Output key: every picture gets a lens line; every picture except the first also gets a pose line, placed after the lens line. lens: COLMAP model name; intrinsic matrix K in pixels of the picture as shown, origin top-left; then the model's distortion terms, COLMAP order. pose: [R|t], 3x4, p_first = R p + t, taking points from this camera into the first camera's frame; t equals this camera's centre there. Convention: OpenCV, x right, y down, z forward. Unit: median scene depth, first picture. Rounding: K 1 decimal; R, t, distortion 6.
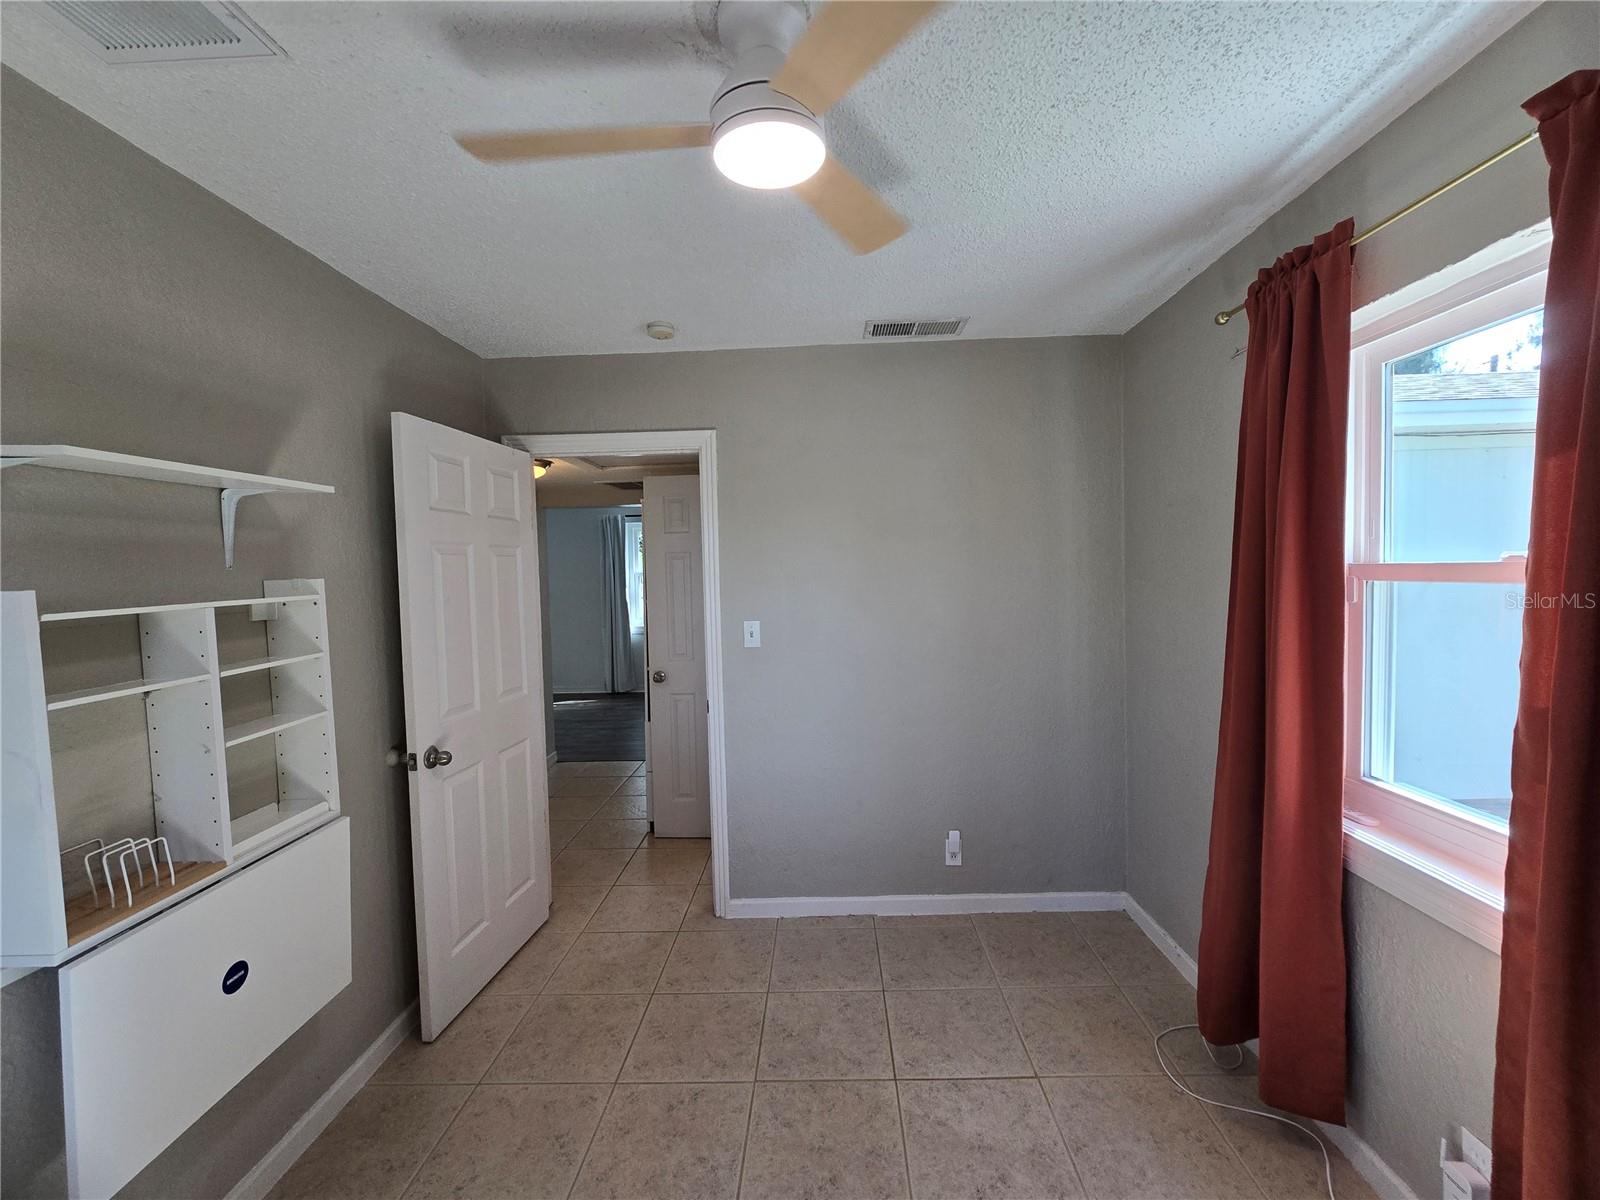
lens RADIAL K [[654.0, 0, 802.7], [0, 654.0, 600.3], [0, 0, 1]] dist [-0.002433, -0.000006]
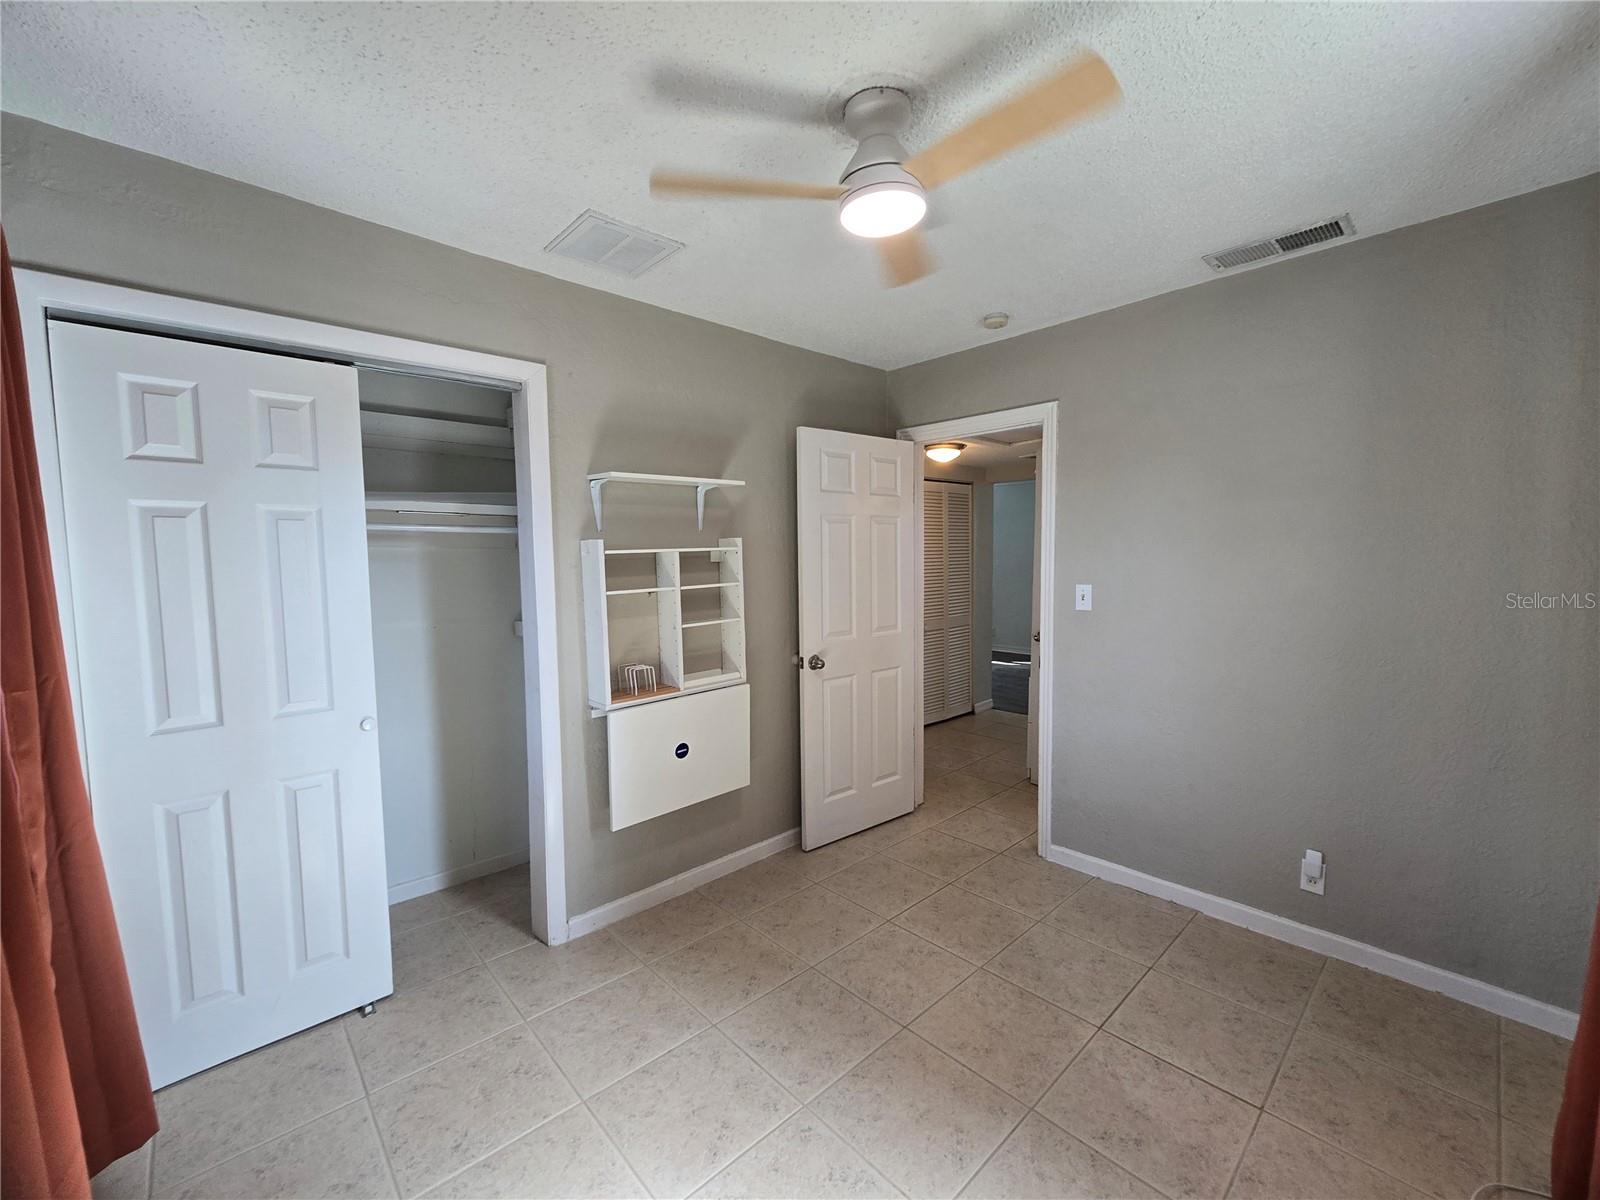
lens RADIAL K [[654.0, 0, 822.9], [0, 654.0, 606.2], [0, 0, 1]] dist [-0.002433, -0.000006]
pose [[0.708819, 0.072450, -0.701660, 0.493745], [-0.038856, 0.997211, 0.063714, 0.022142], [0.704320, -0.017898, 0.709657, -0.024479]]
